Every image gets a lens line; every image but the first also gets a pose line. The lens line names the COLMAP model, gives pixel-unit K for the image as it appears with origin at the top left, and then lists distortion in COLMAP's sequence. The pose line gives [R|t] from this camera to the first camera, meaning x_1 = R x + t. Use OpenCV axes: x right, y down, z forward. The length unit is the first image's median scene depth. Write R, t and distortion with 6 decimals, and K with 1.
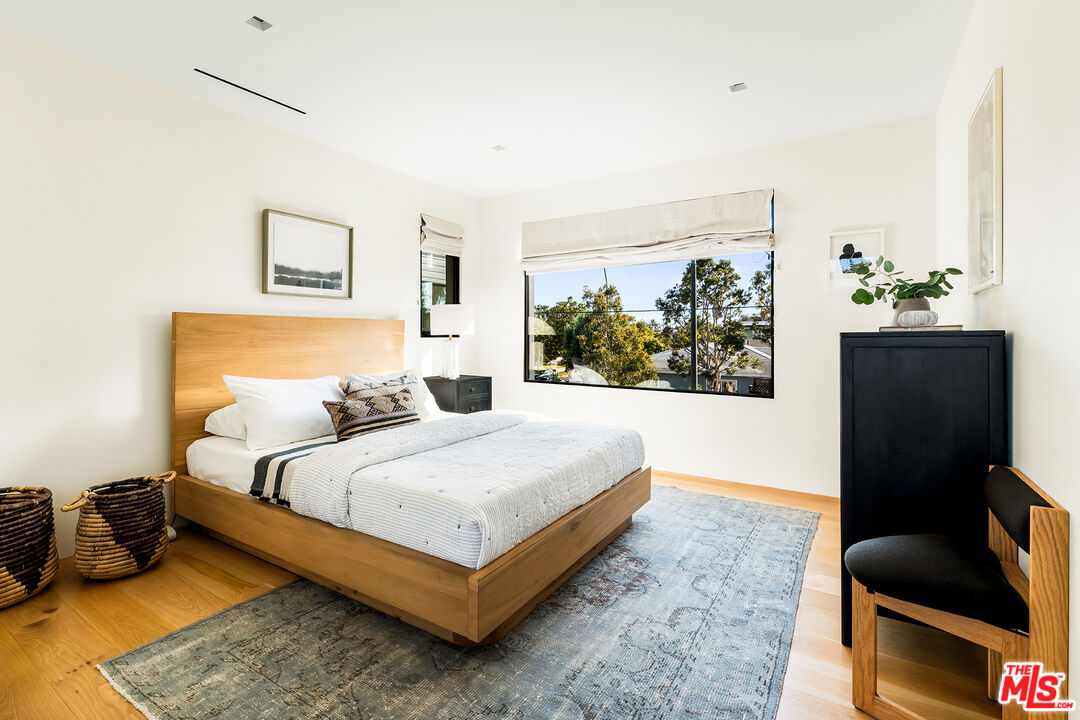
lens RADIAL K [[496.2, 0, 538.3], [0, 496.2, 335.9], [0, 0, 1]] dist [0.052748, 0.000045]
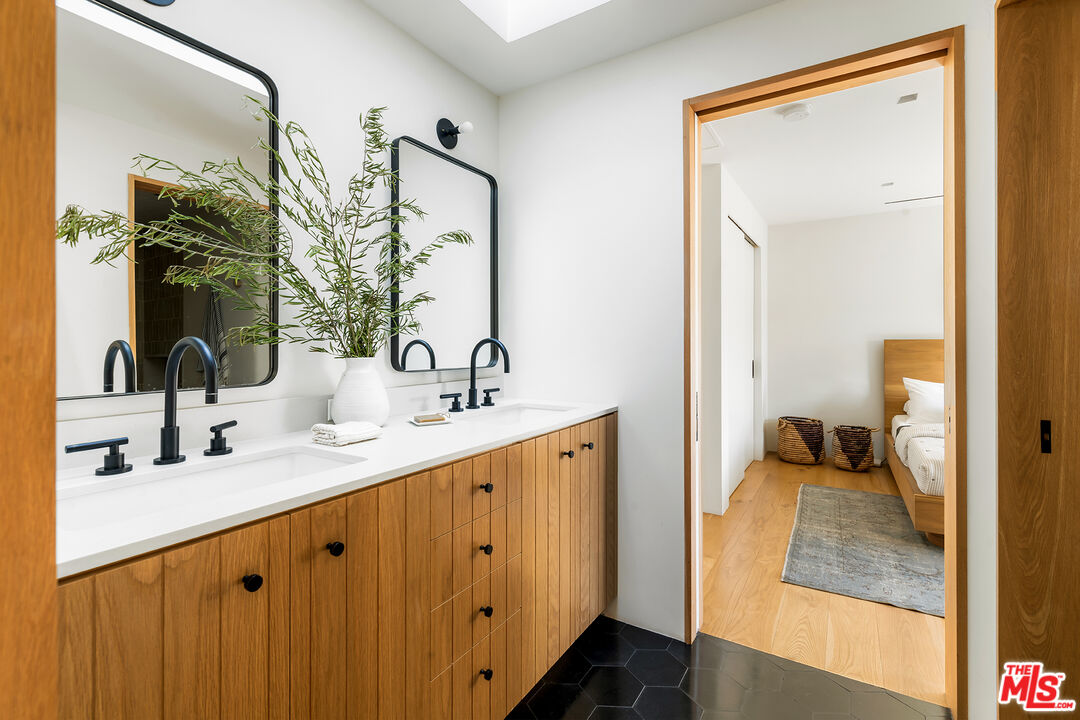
lens RADIAL K [[496.4, 0, 542.7], [0, 496.4, 348.6], [0, 0, 1]] dist [0.000600, -0.000086]
pose [[0.012793, 0.005473, -0.999903, 1.200895], [0.003455, 0.999979, 0.005517, -0.035340], [0.999912, -0.003526, 0.012774, -0.245308]]
